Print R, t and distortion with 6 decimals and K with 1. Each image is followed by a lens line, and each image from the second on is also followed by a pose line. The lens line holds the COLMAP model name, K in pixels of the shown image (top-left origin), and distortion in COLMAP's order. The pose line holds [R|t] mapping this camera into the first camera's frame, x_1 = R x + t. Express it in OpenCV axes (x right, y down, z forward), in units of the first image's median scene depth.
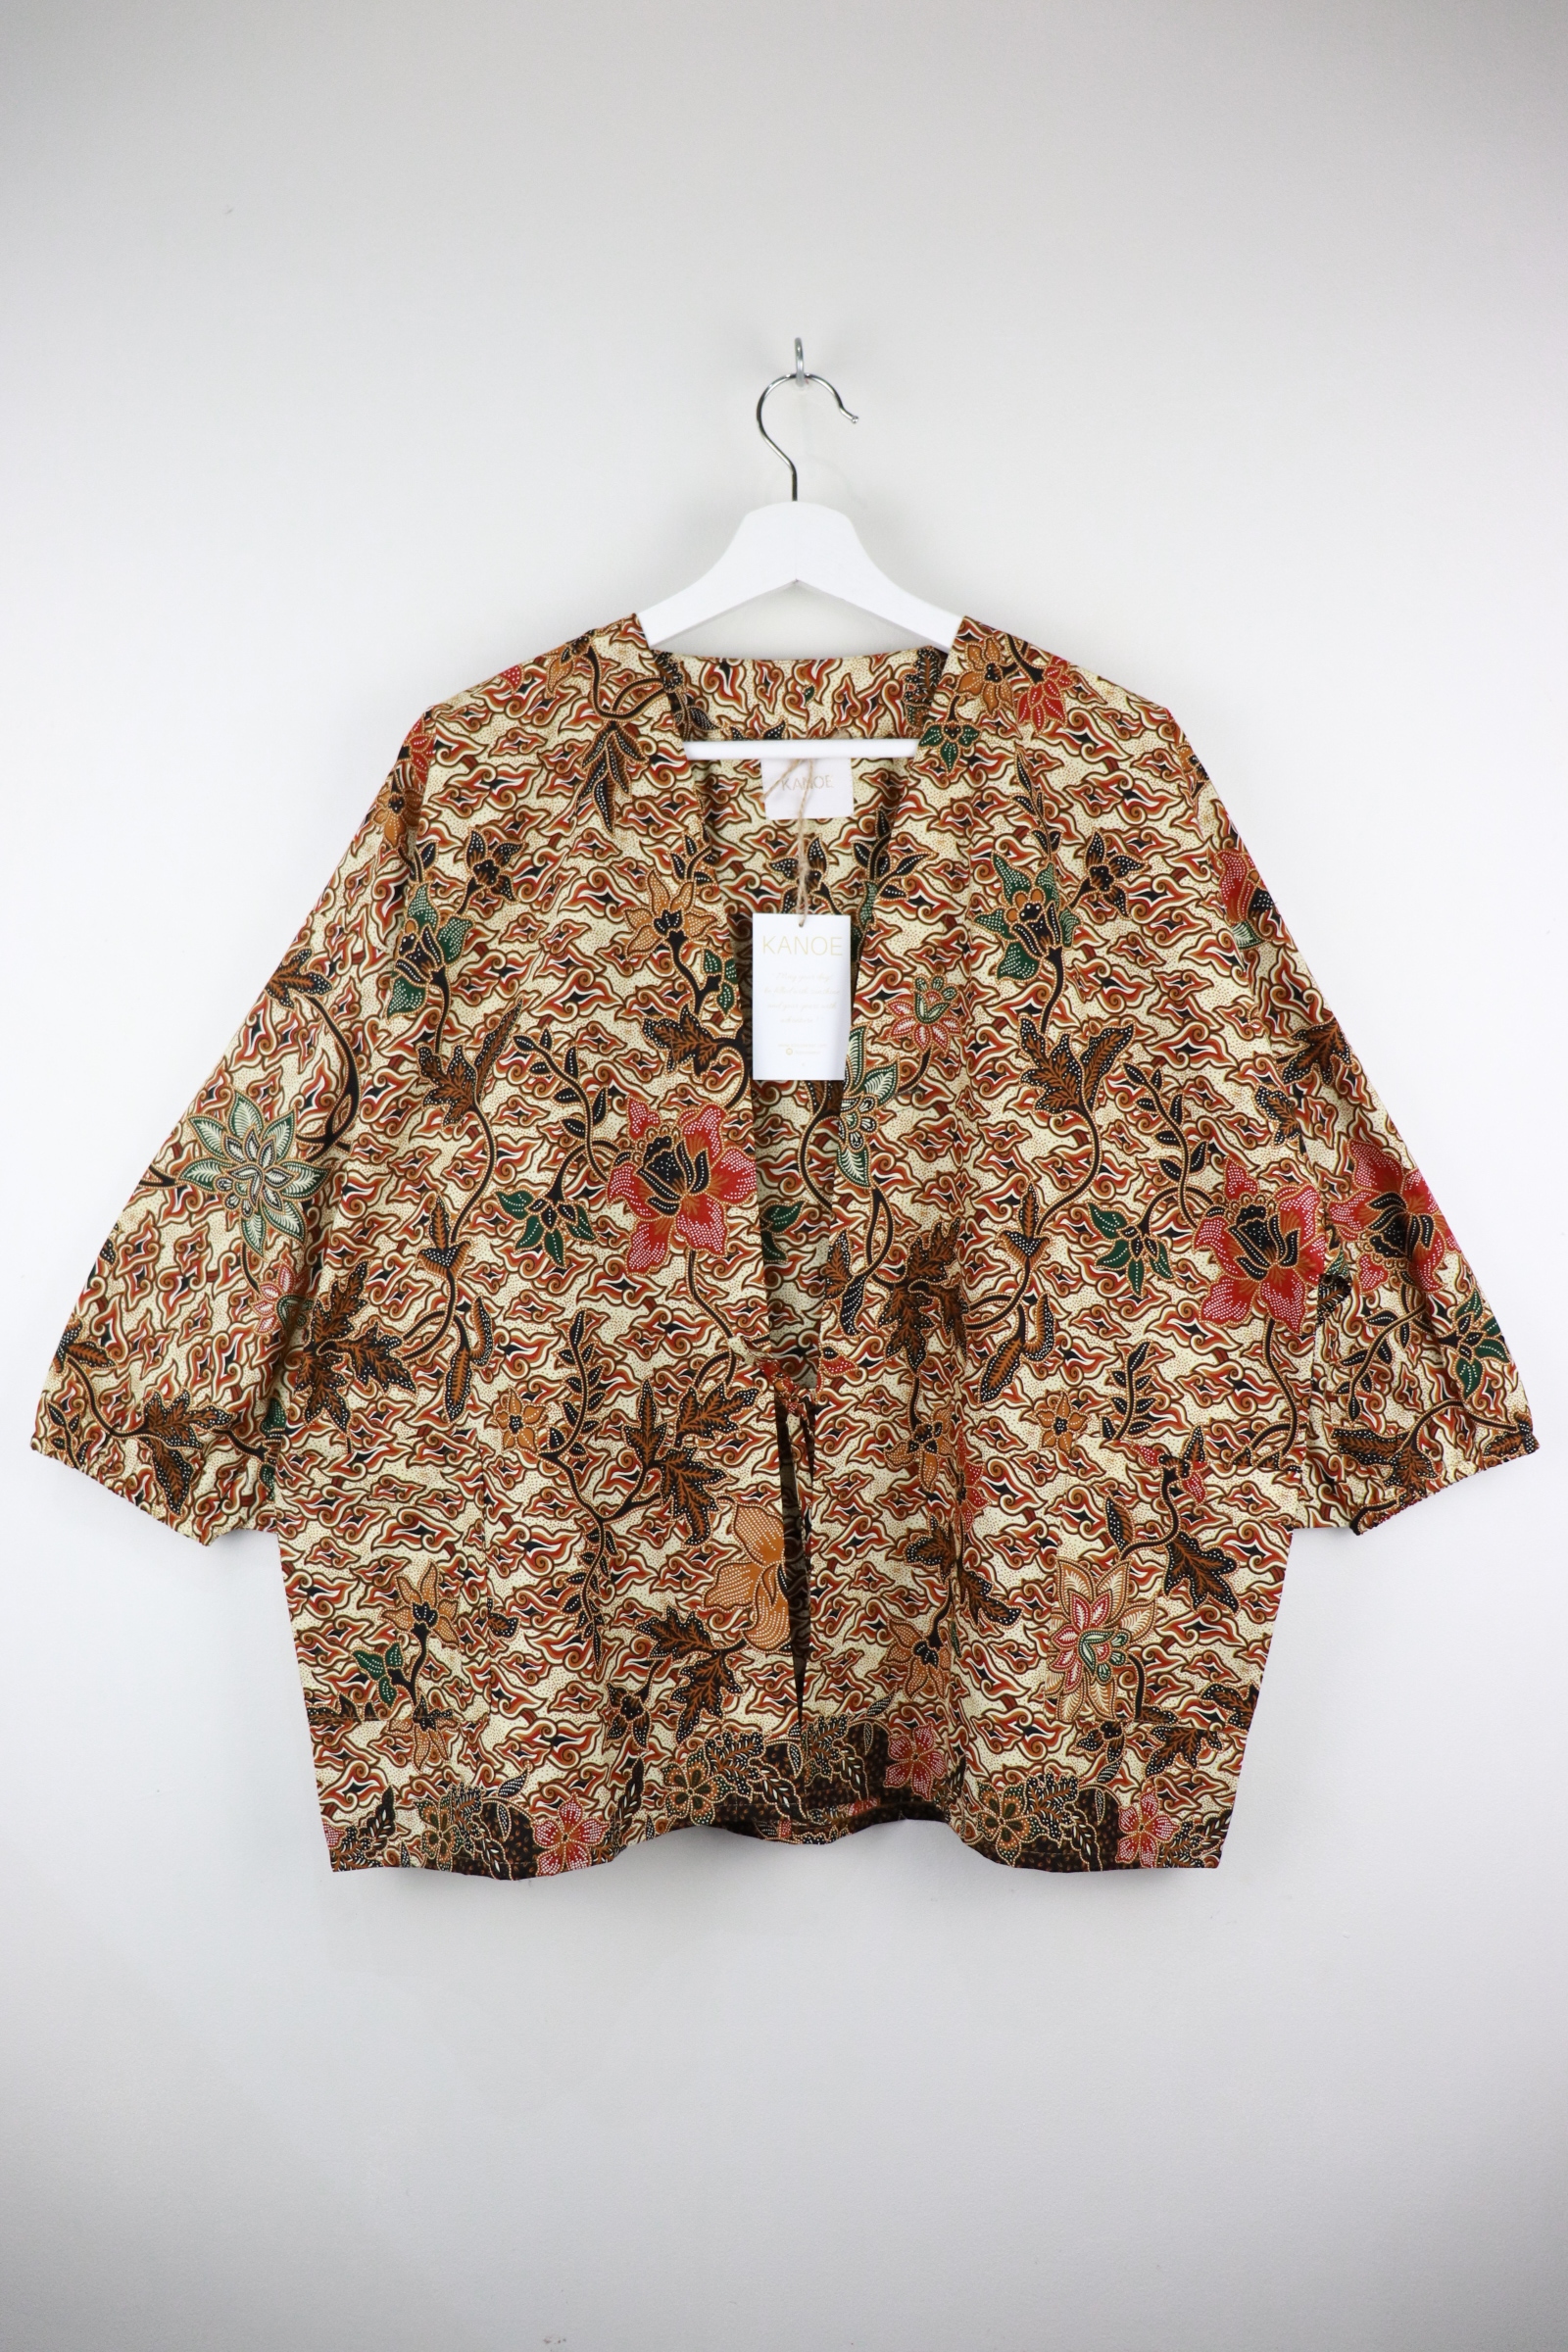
lens RADIAL K [[1975.7, 0, 825.3], [0, 1975.7, 1175.0], [0, 0, 1]] dist [-0.385969, 0.000138]
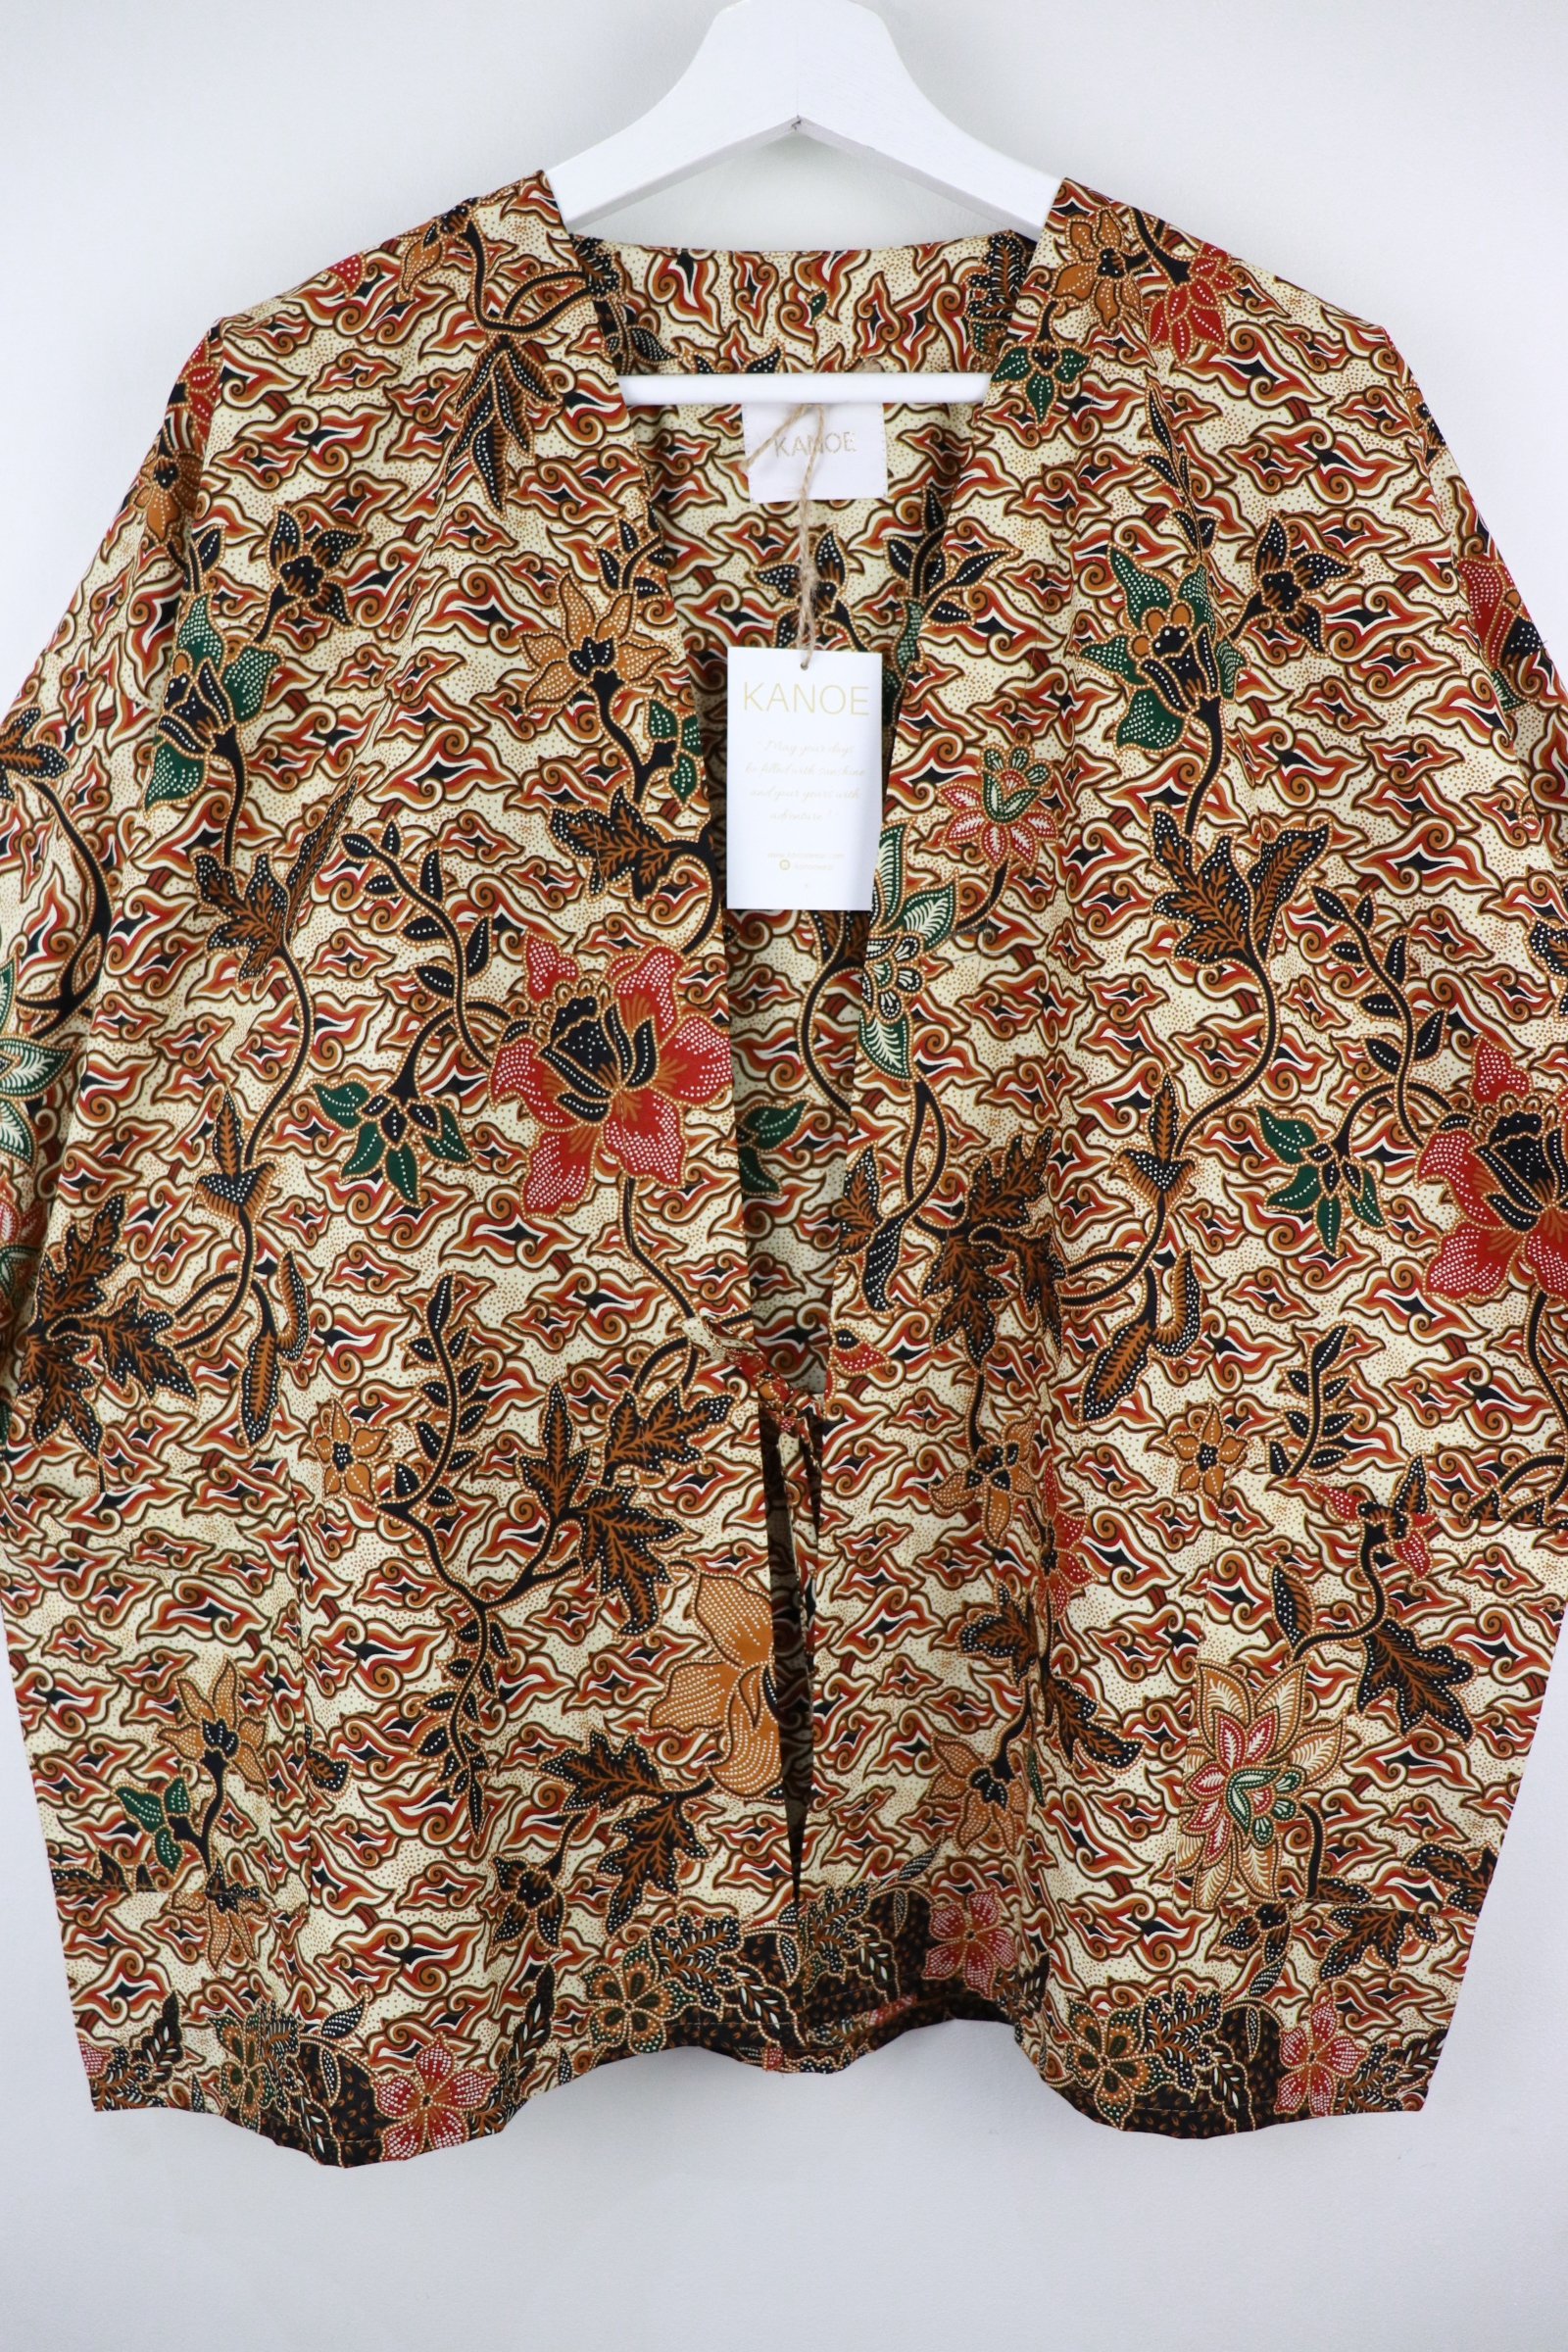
lens RADIAL K [[1929.1, 0, 798.1], [0, 1929.1, 1179.0], [0, 0, 1]] dist [-0.183255, 0.167132]
pose [[0.999717, 0.005525, -0.023144, 0.000911], [-0.004358, 0.998730, 0.050200, 0.007335], [0.023392, -0.050085, 0.998471, 0.378852]]
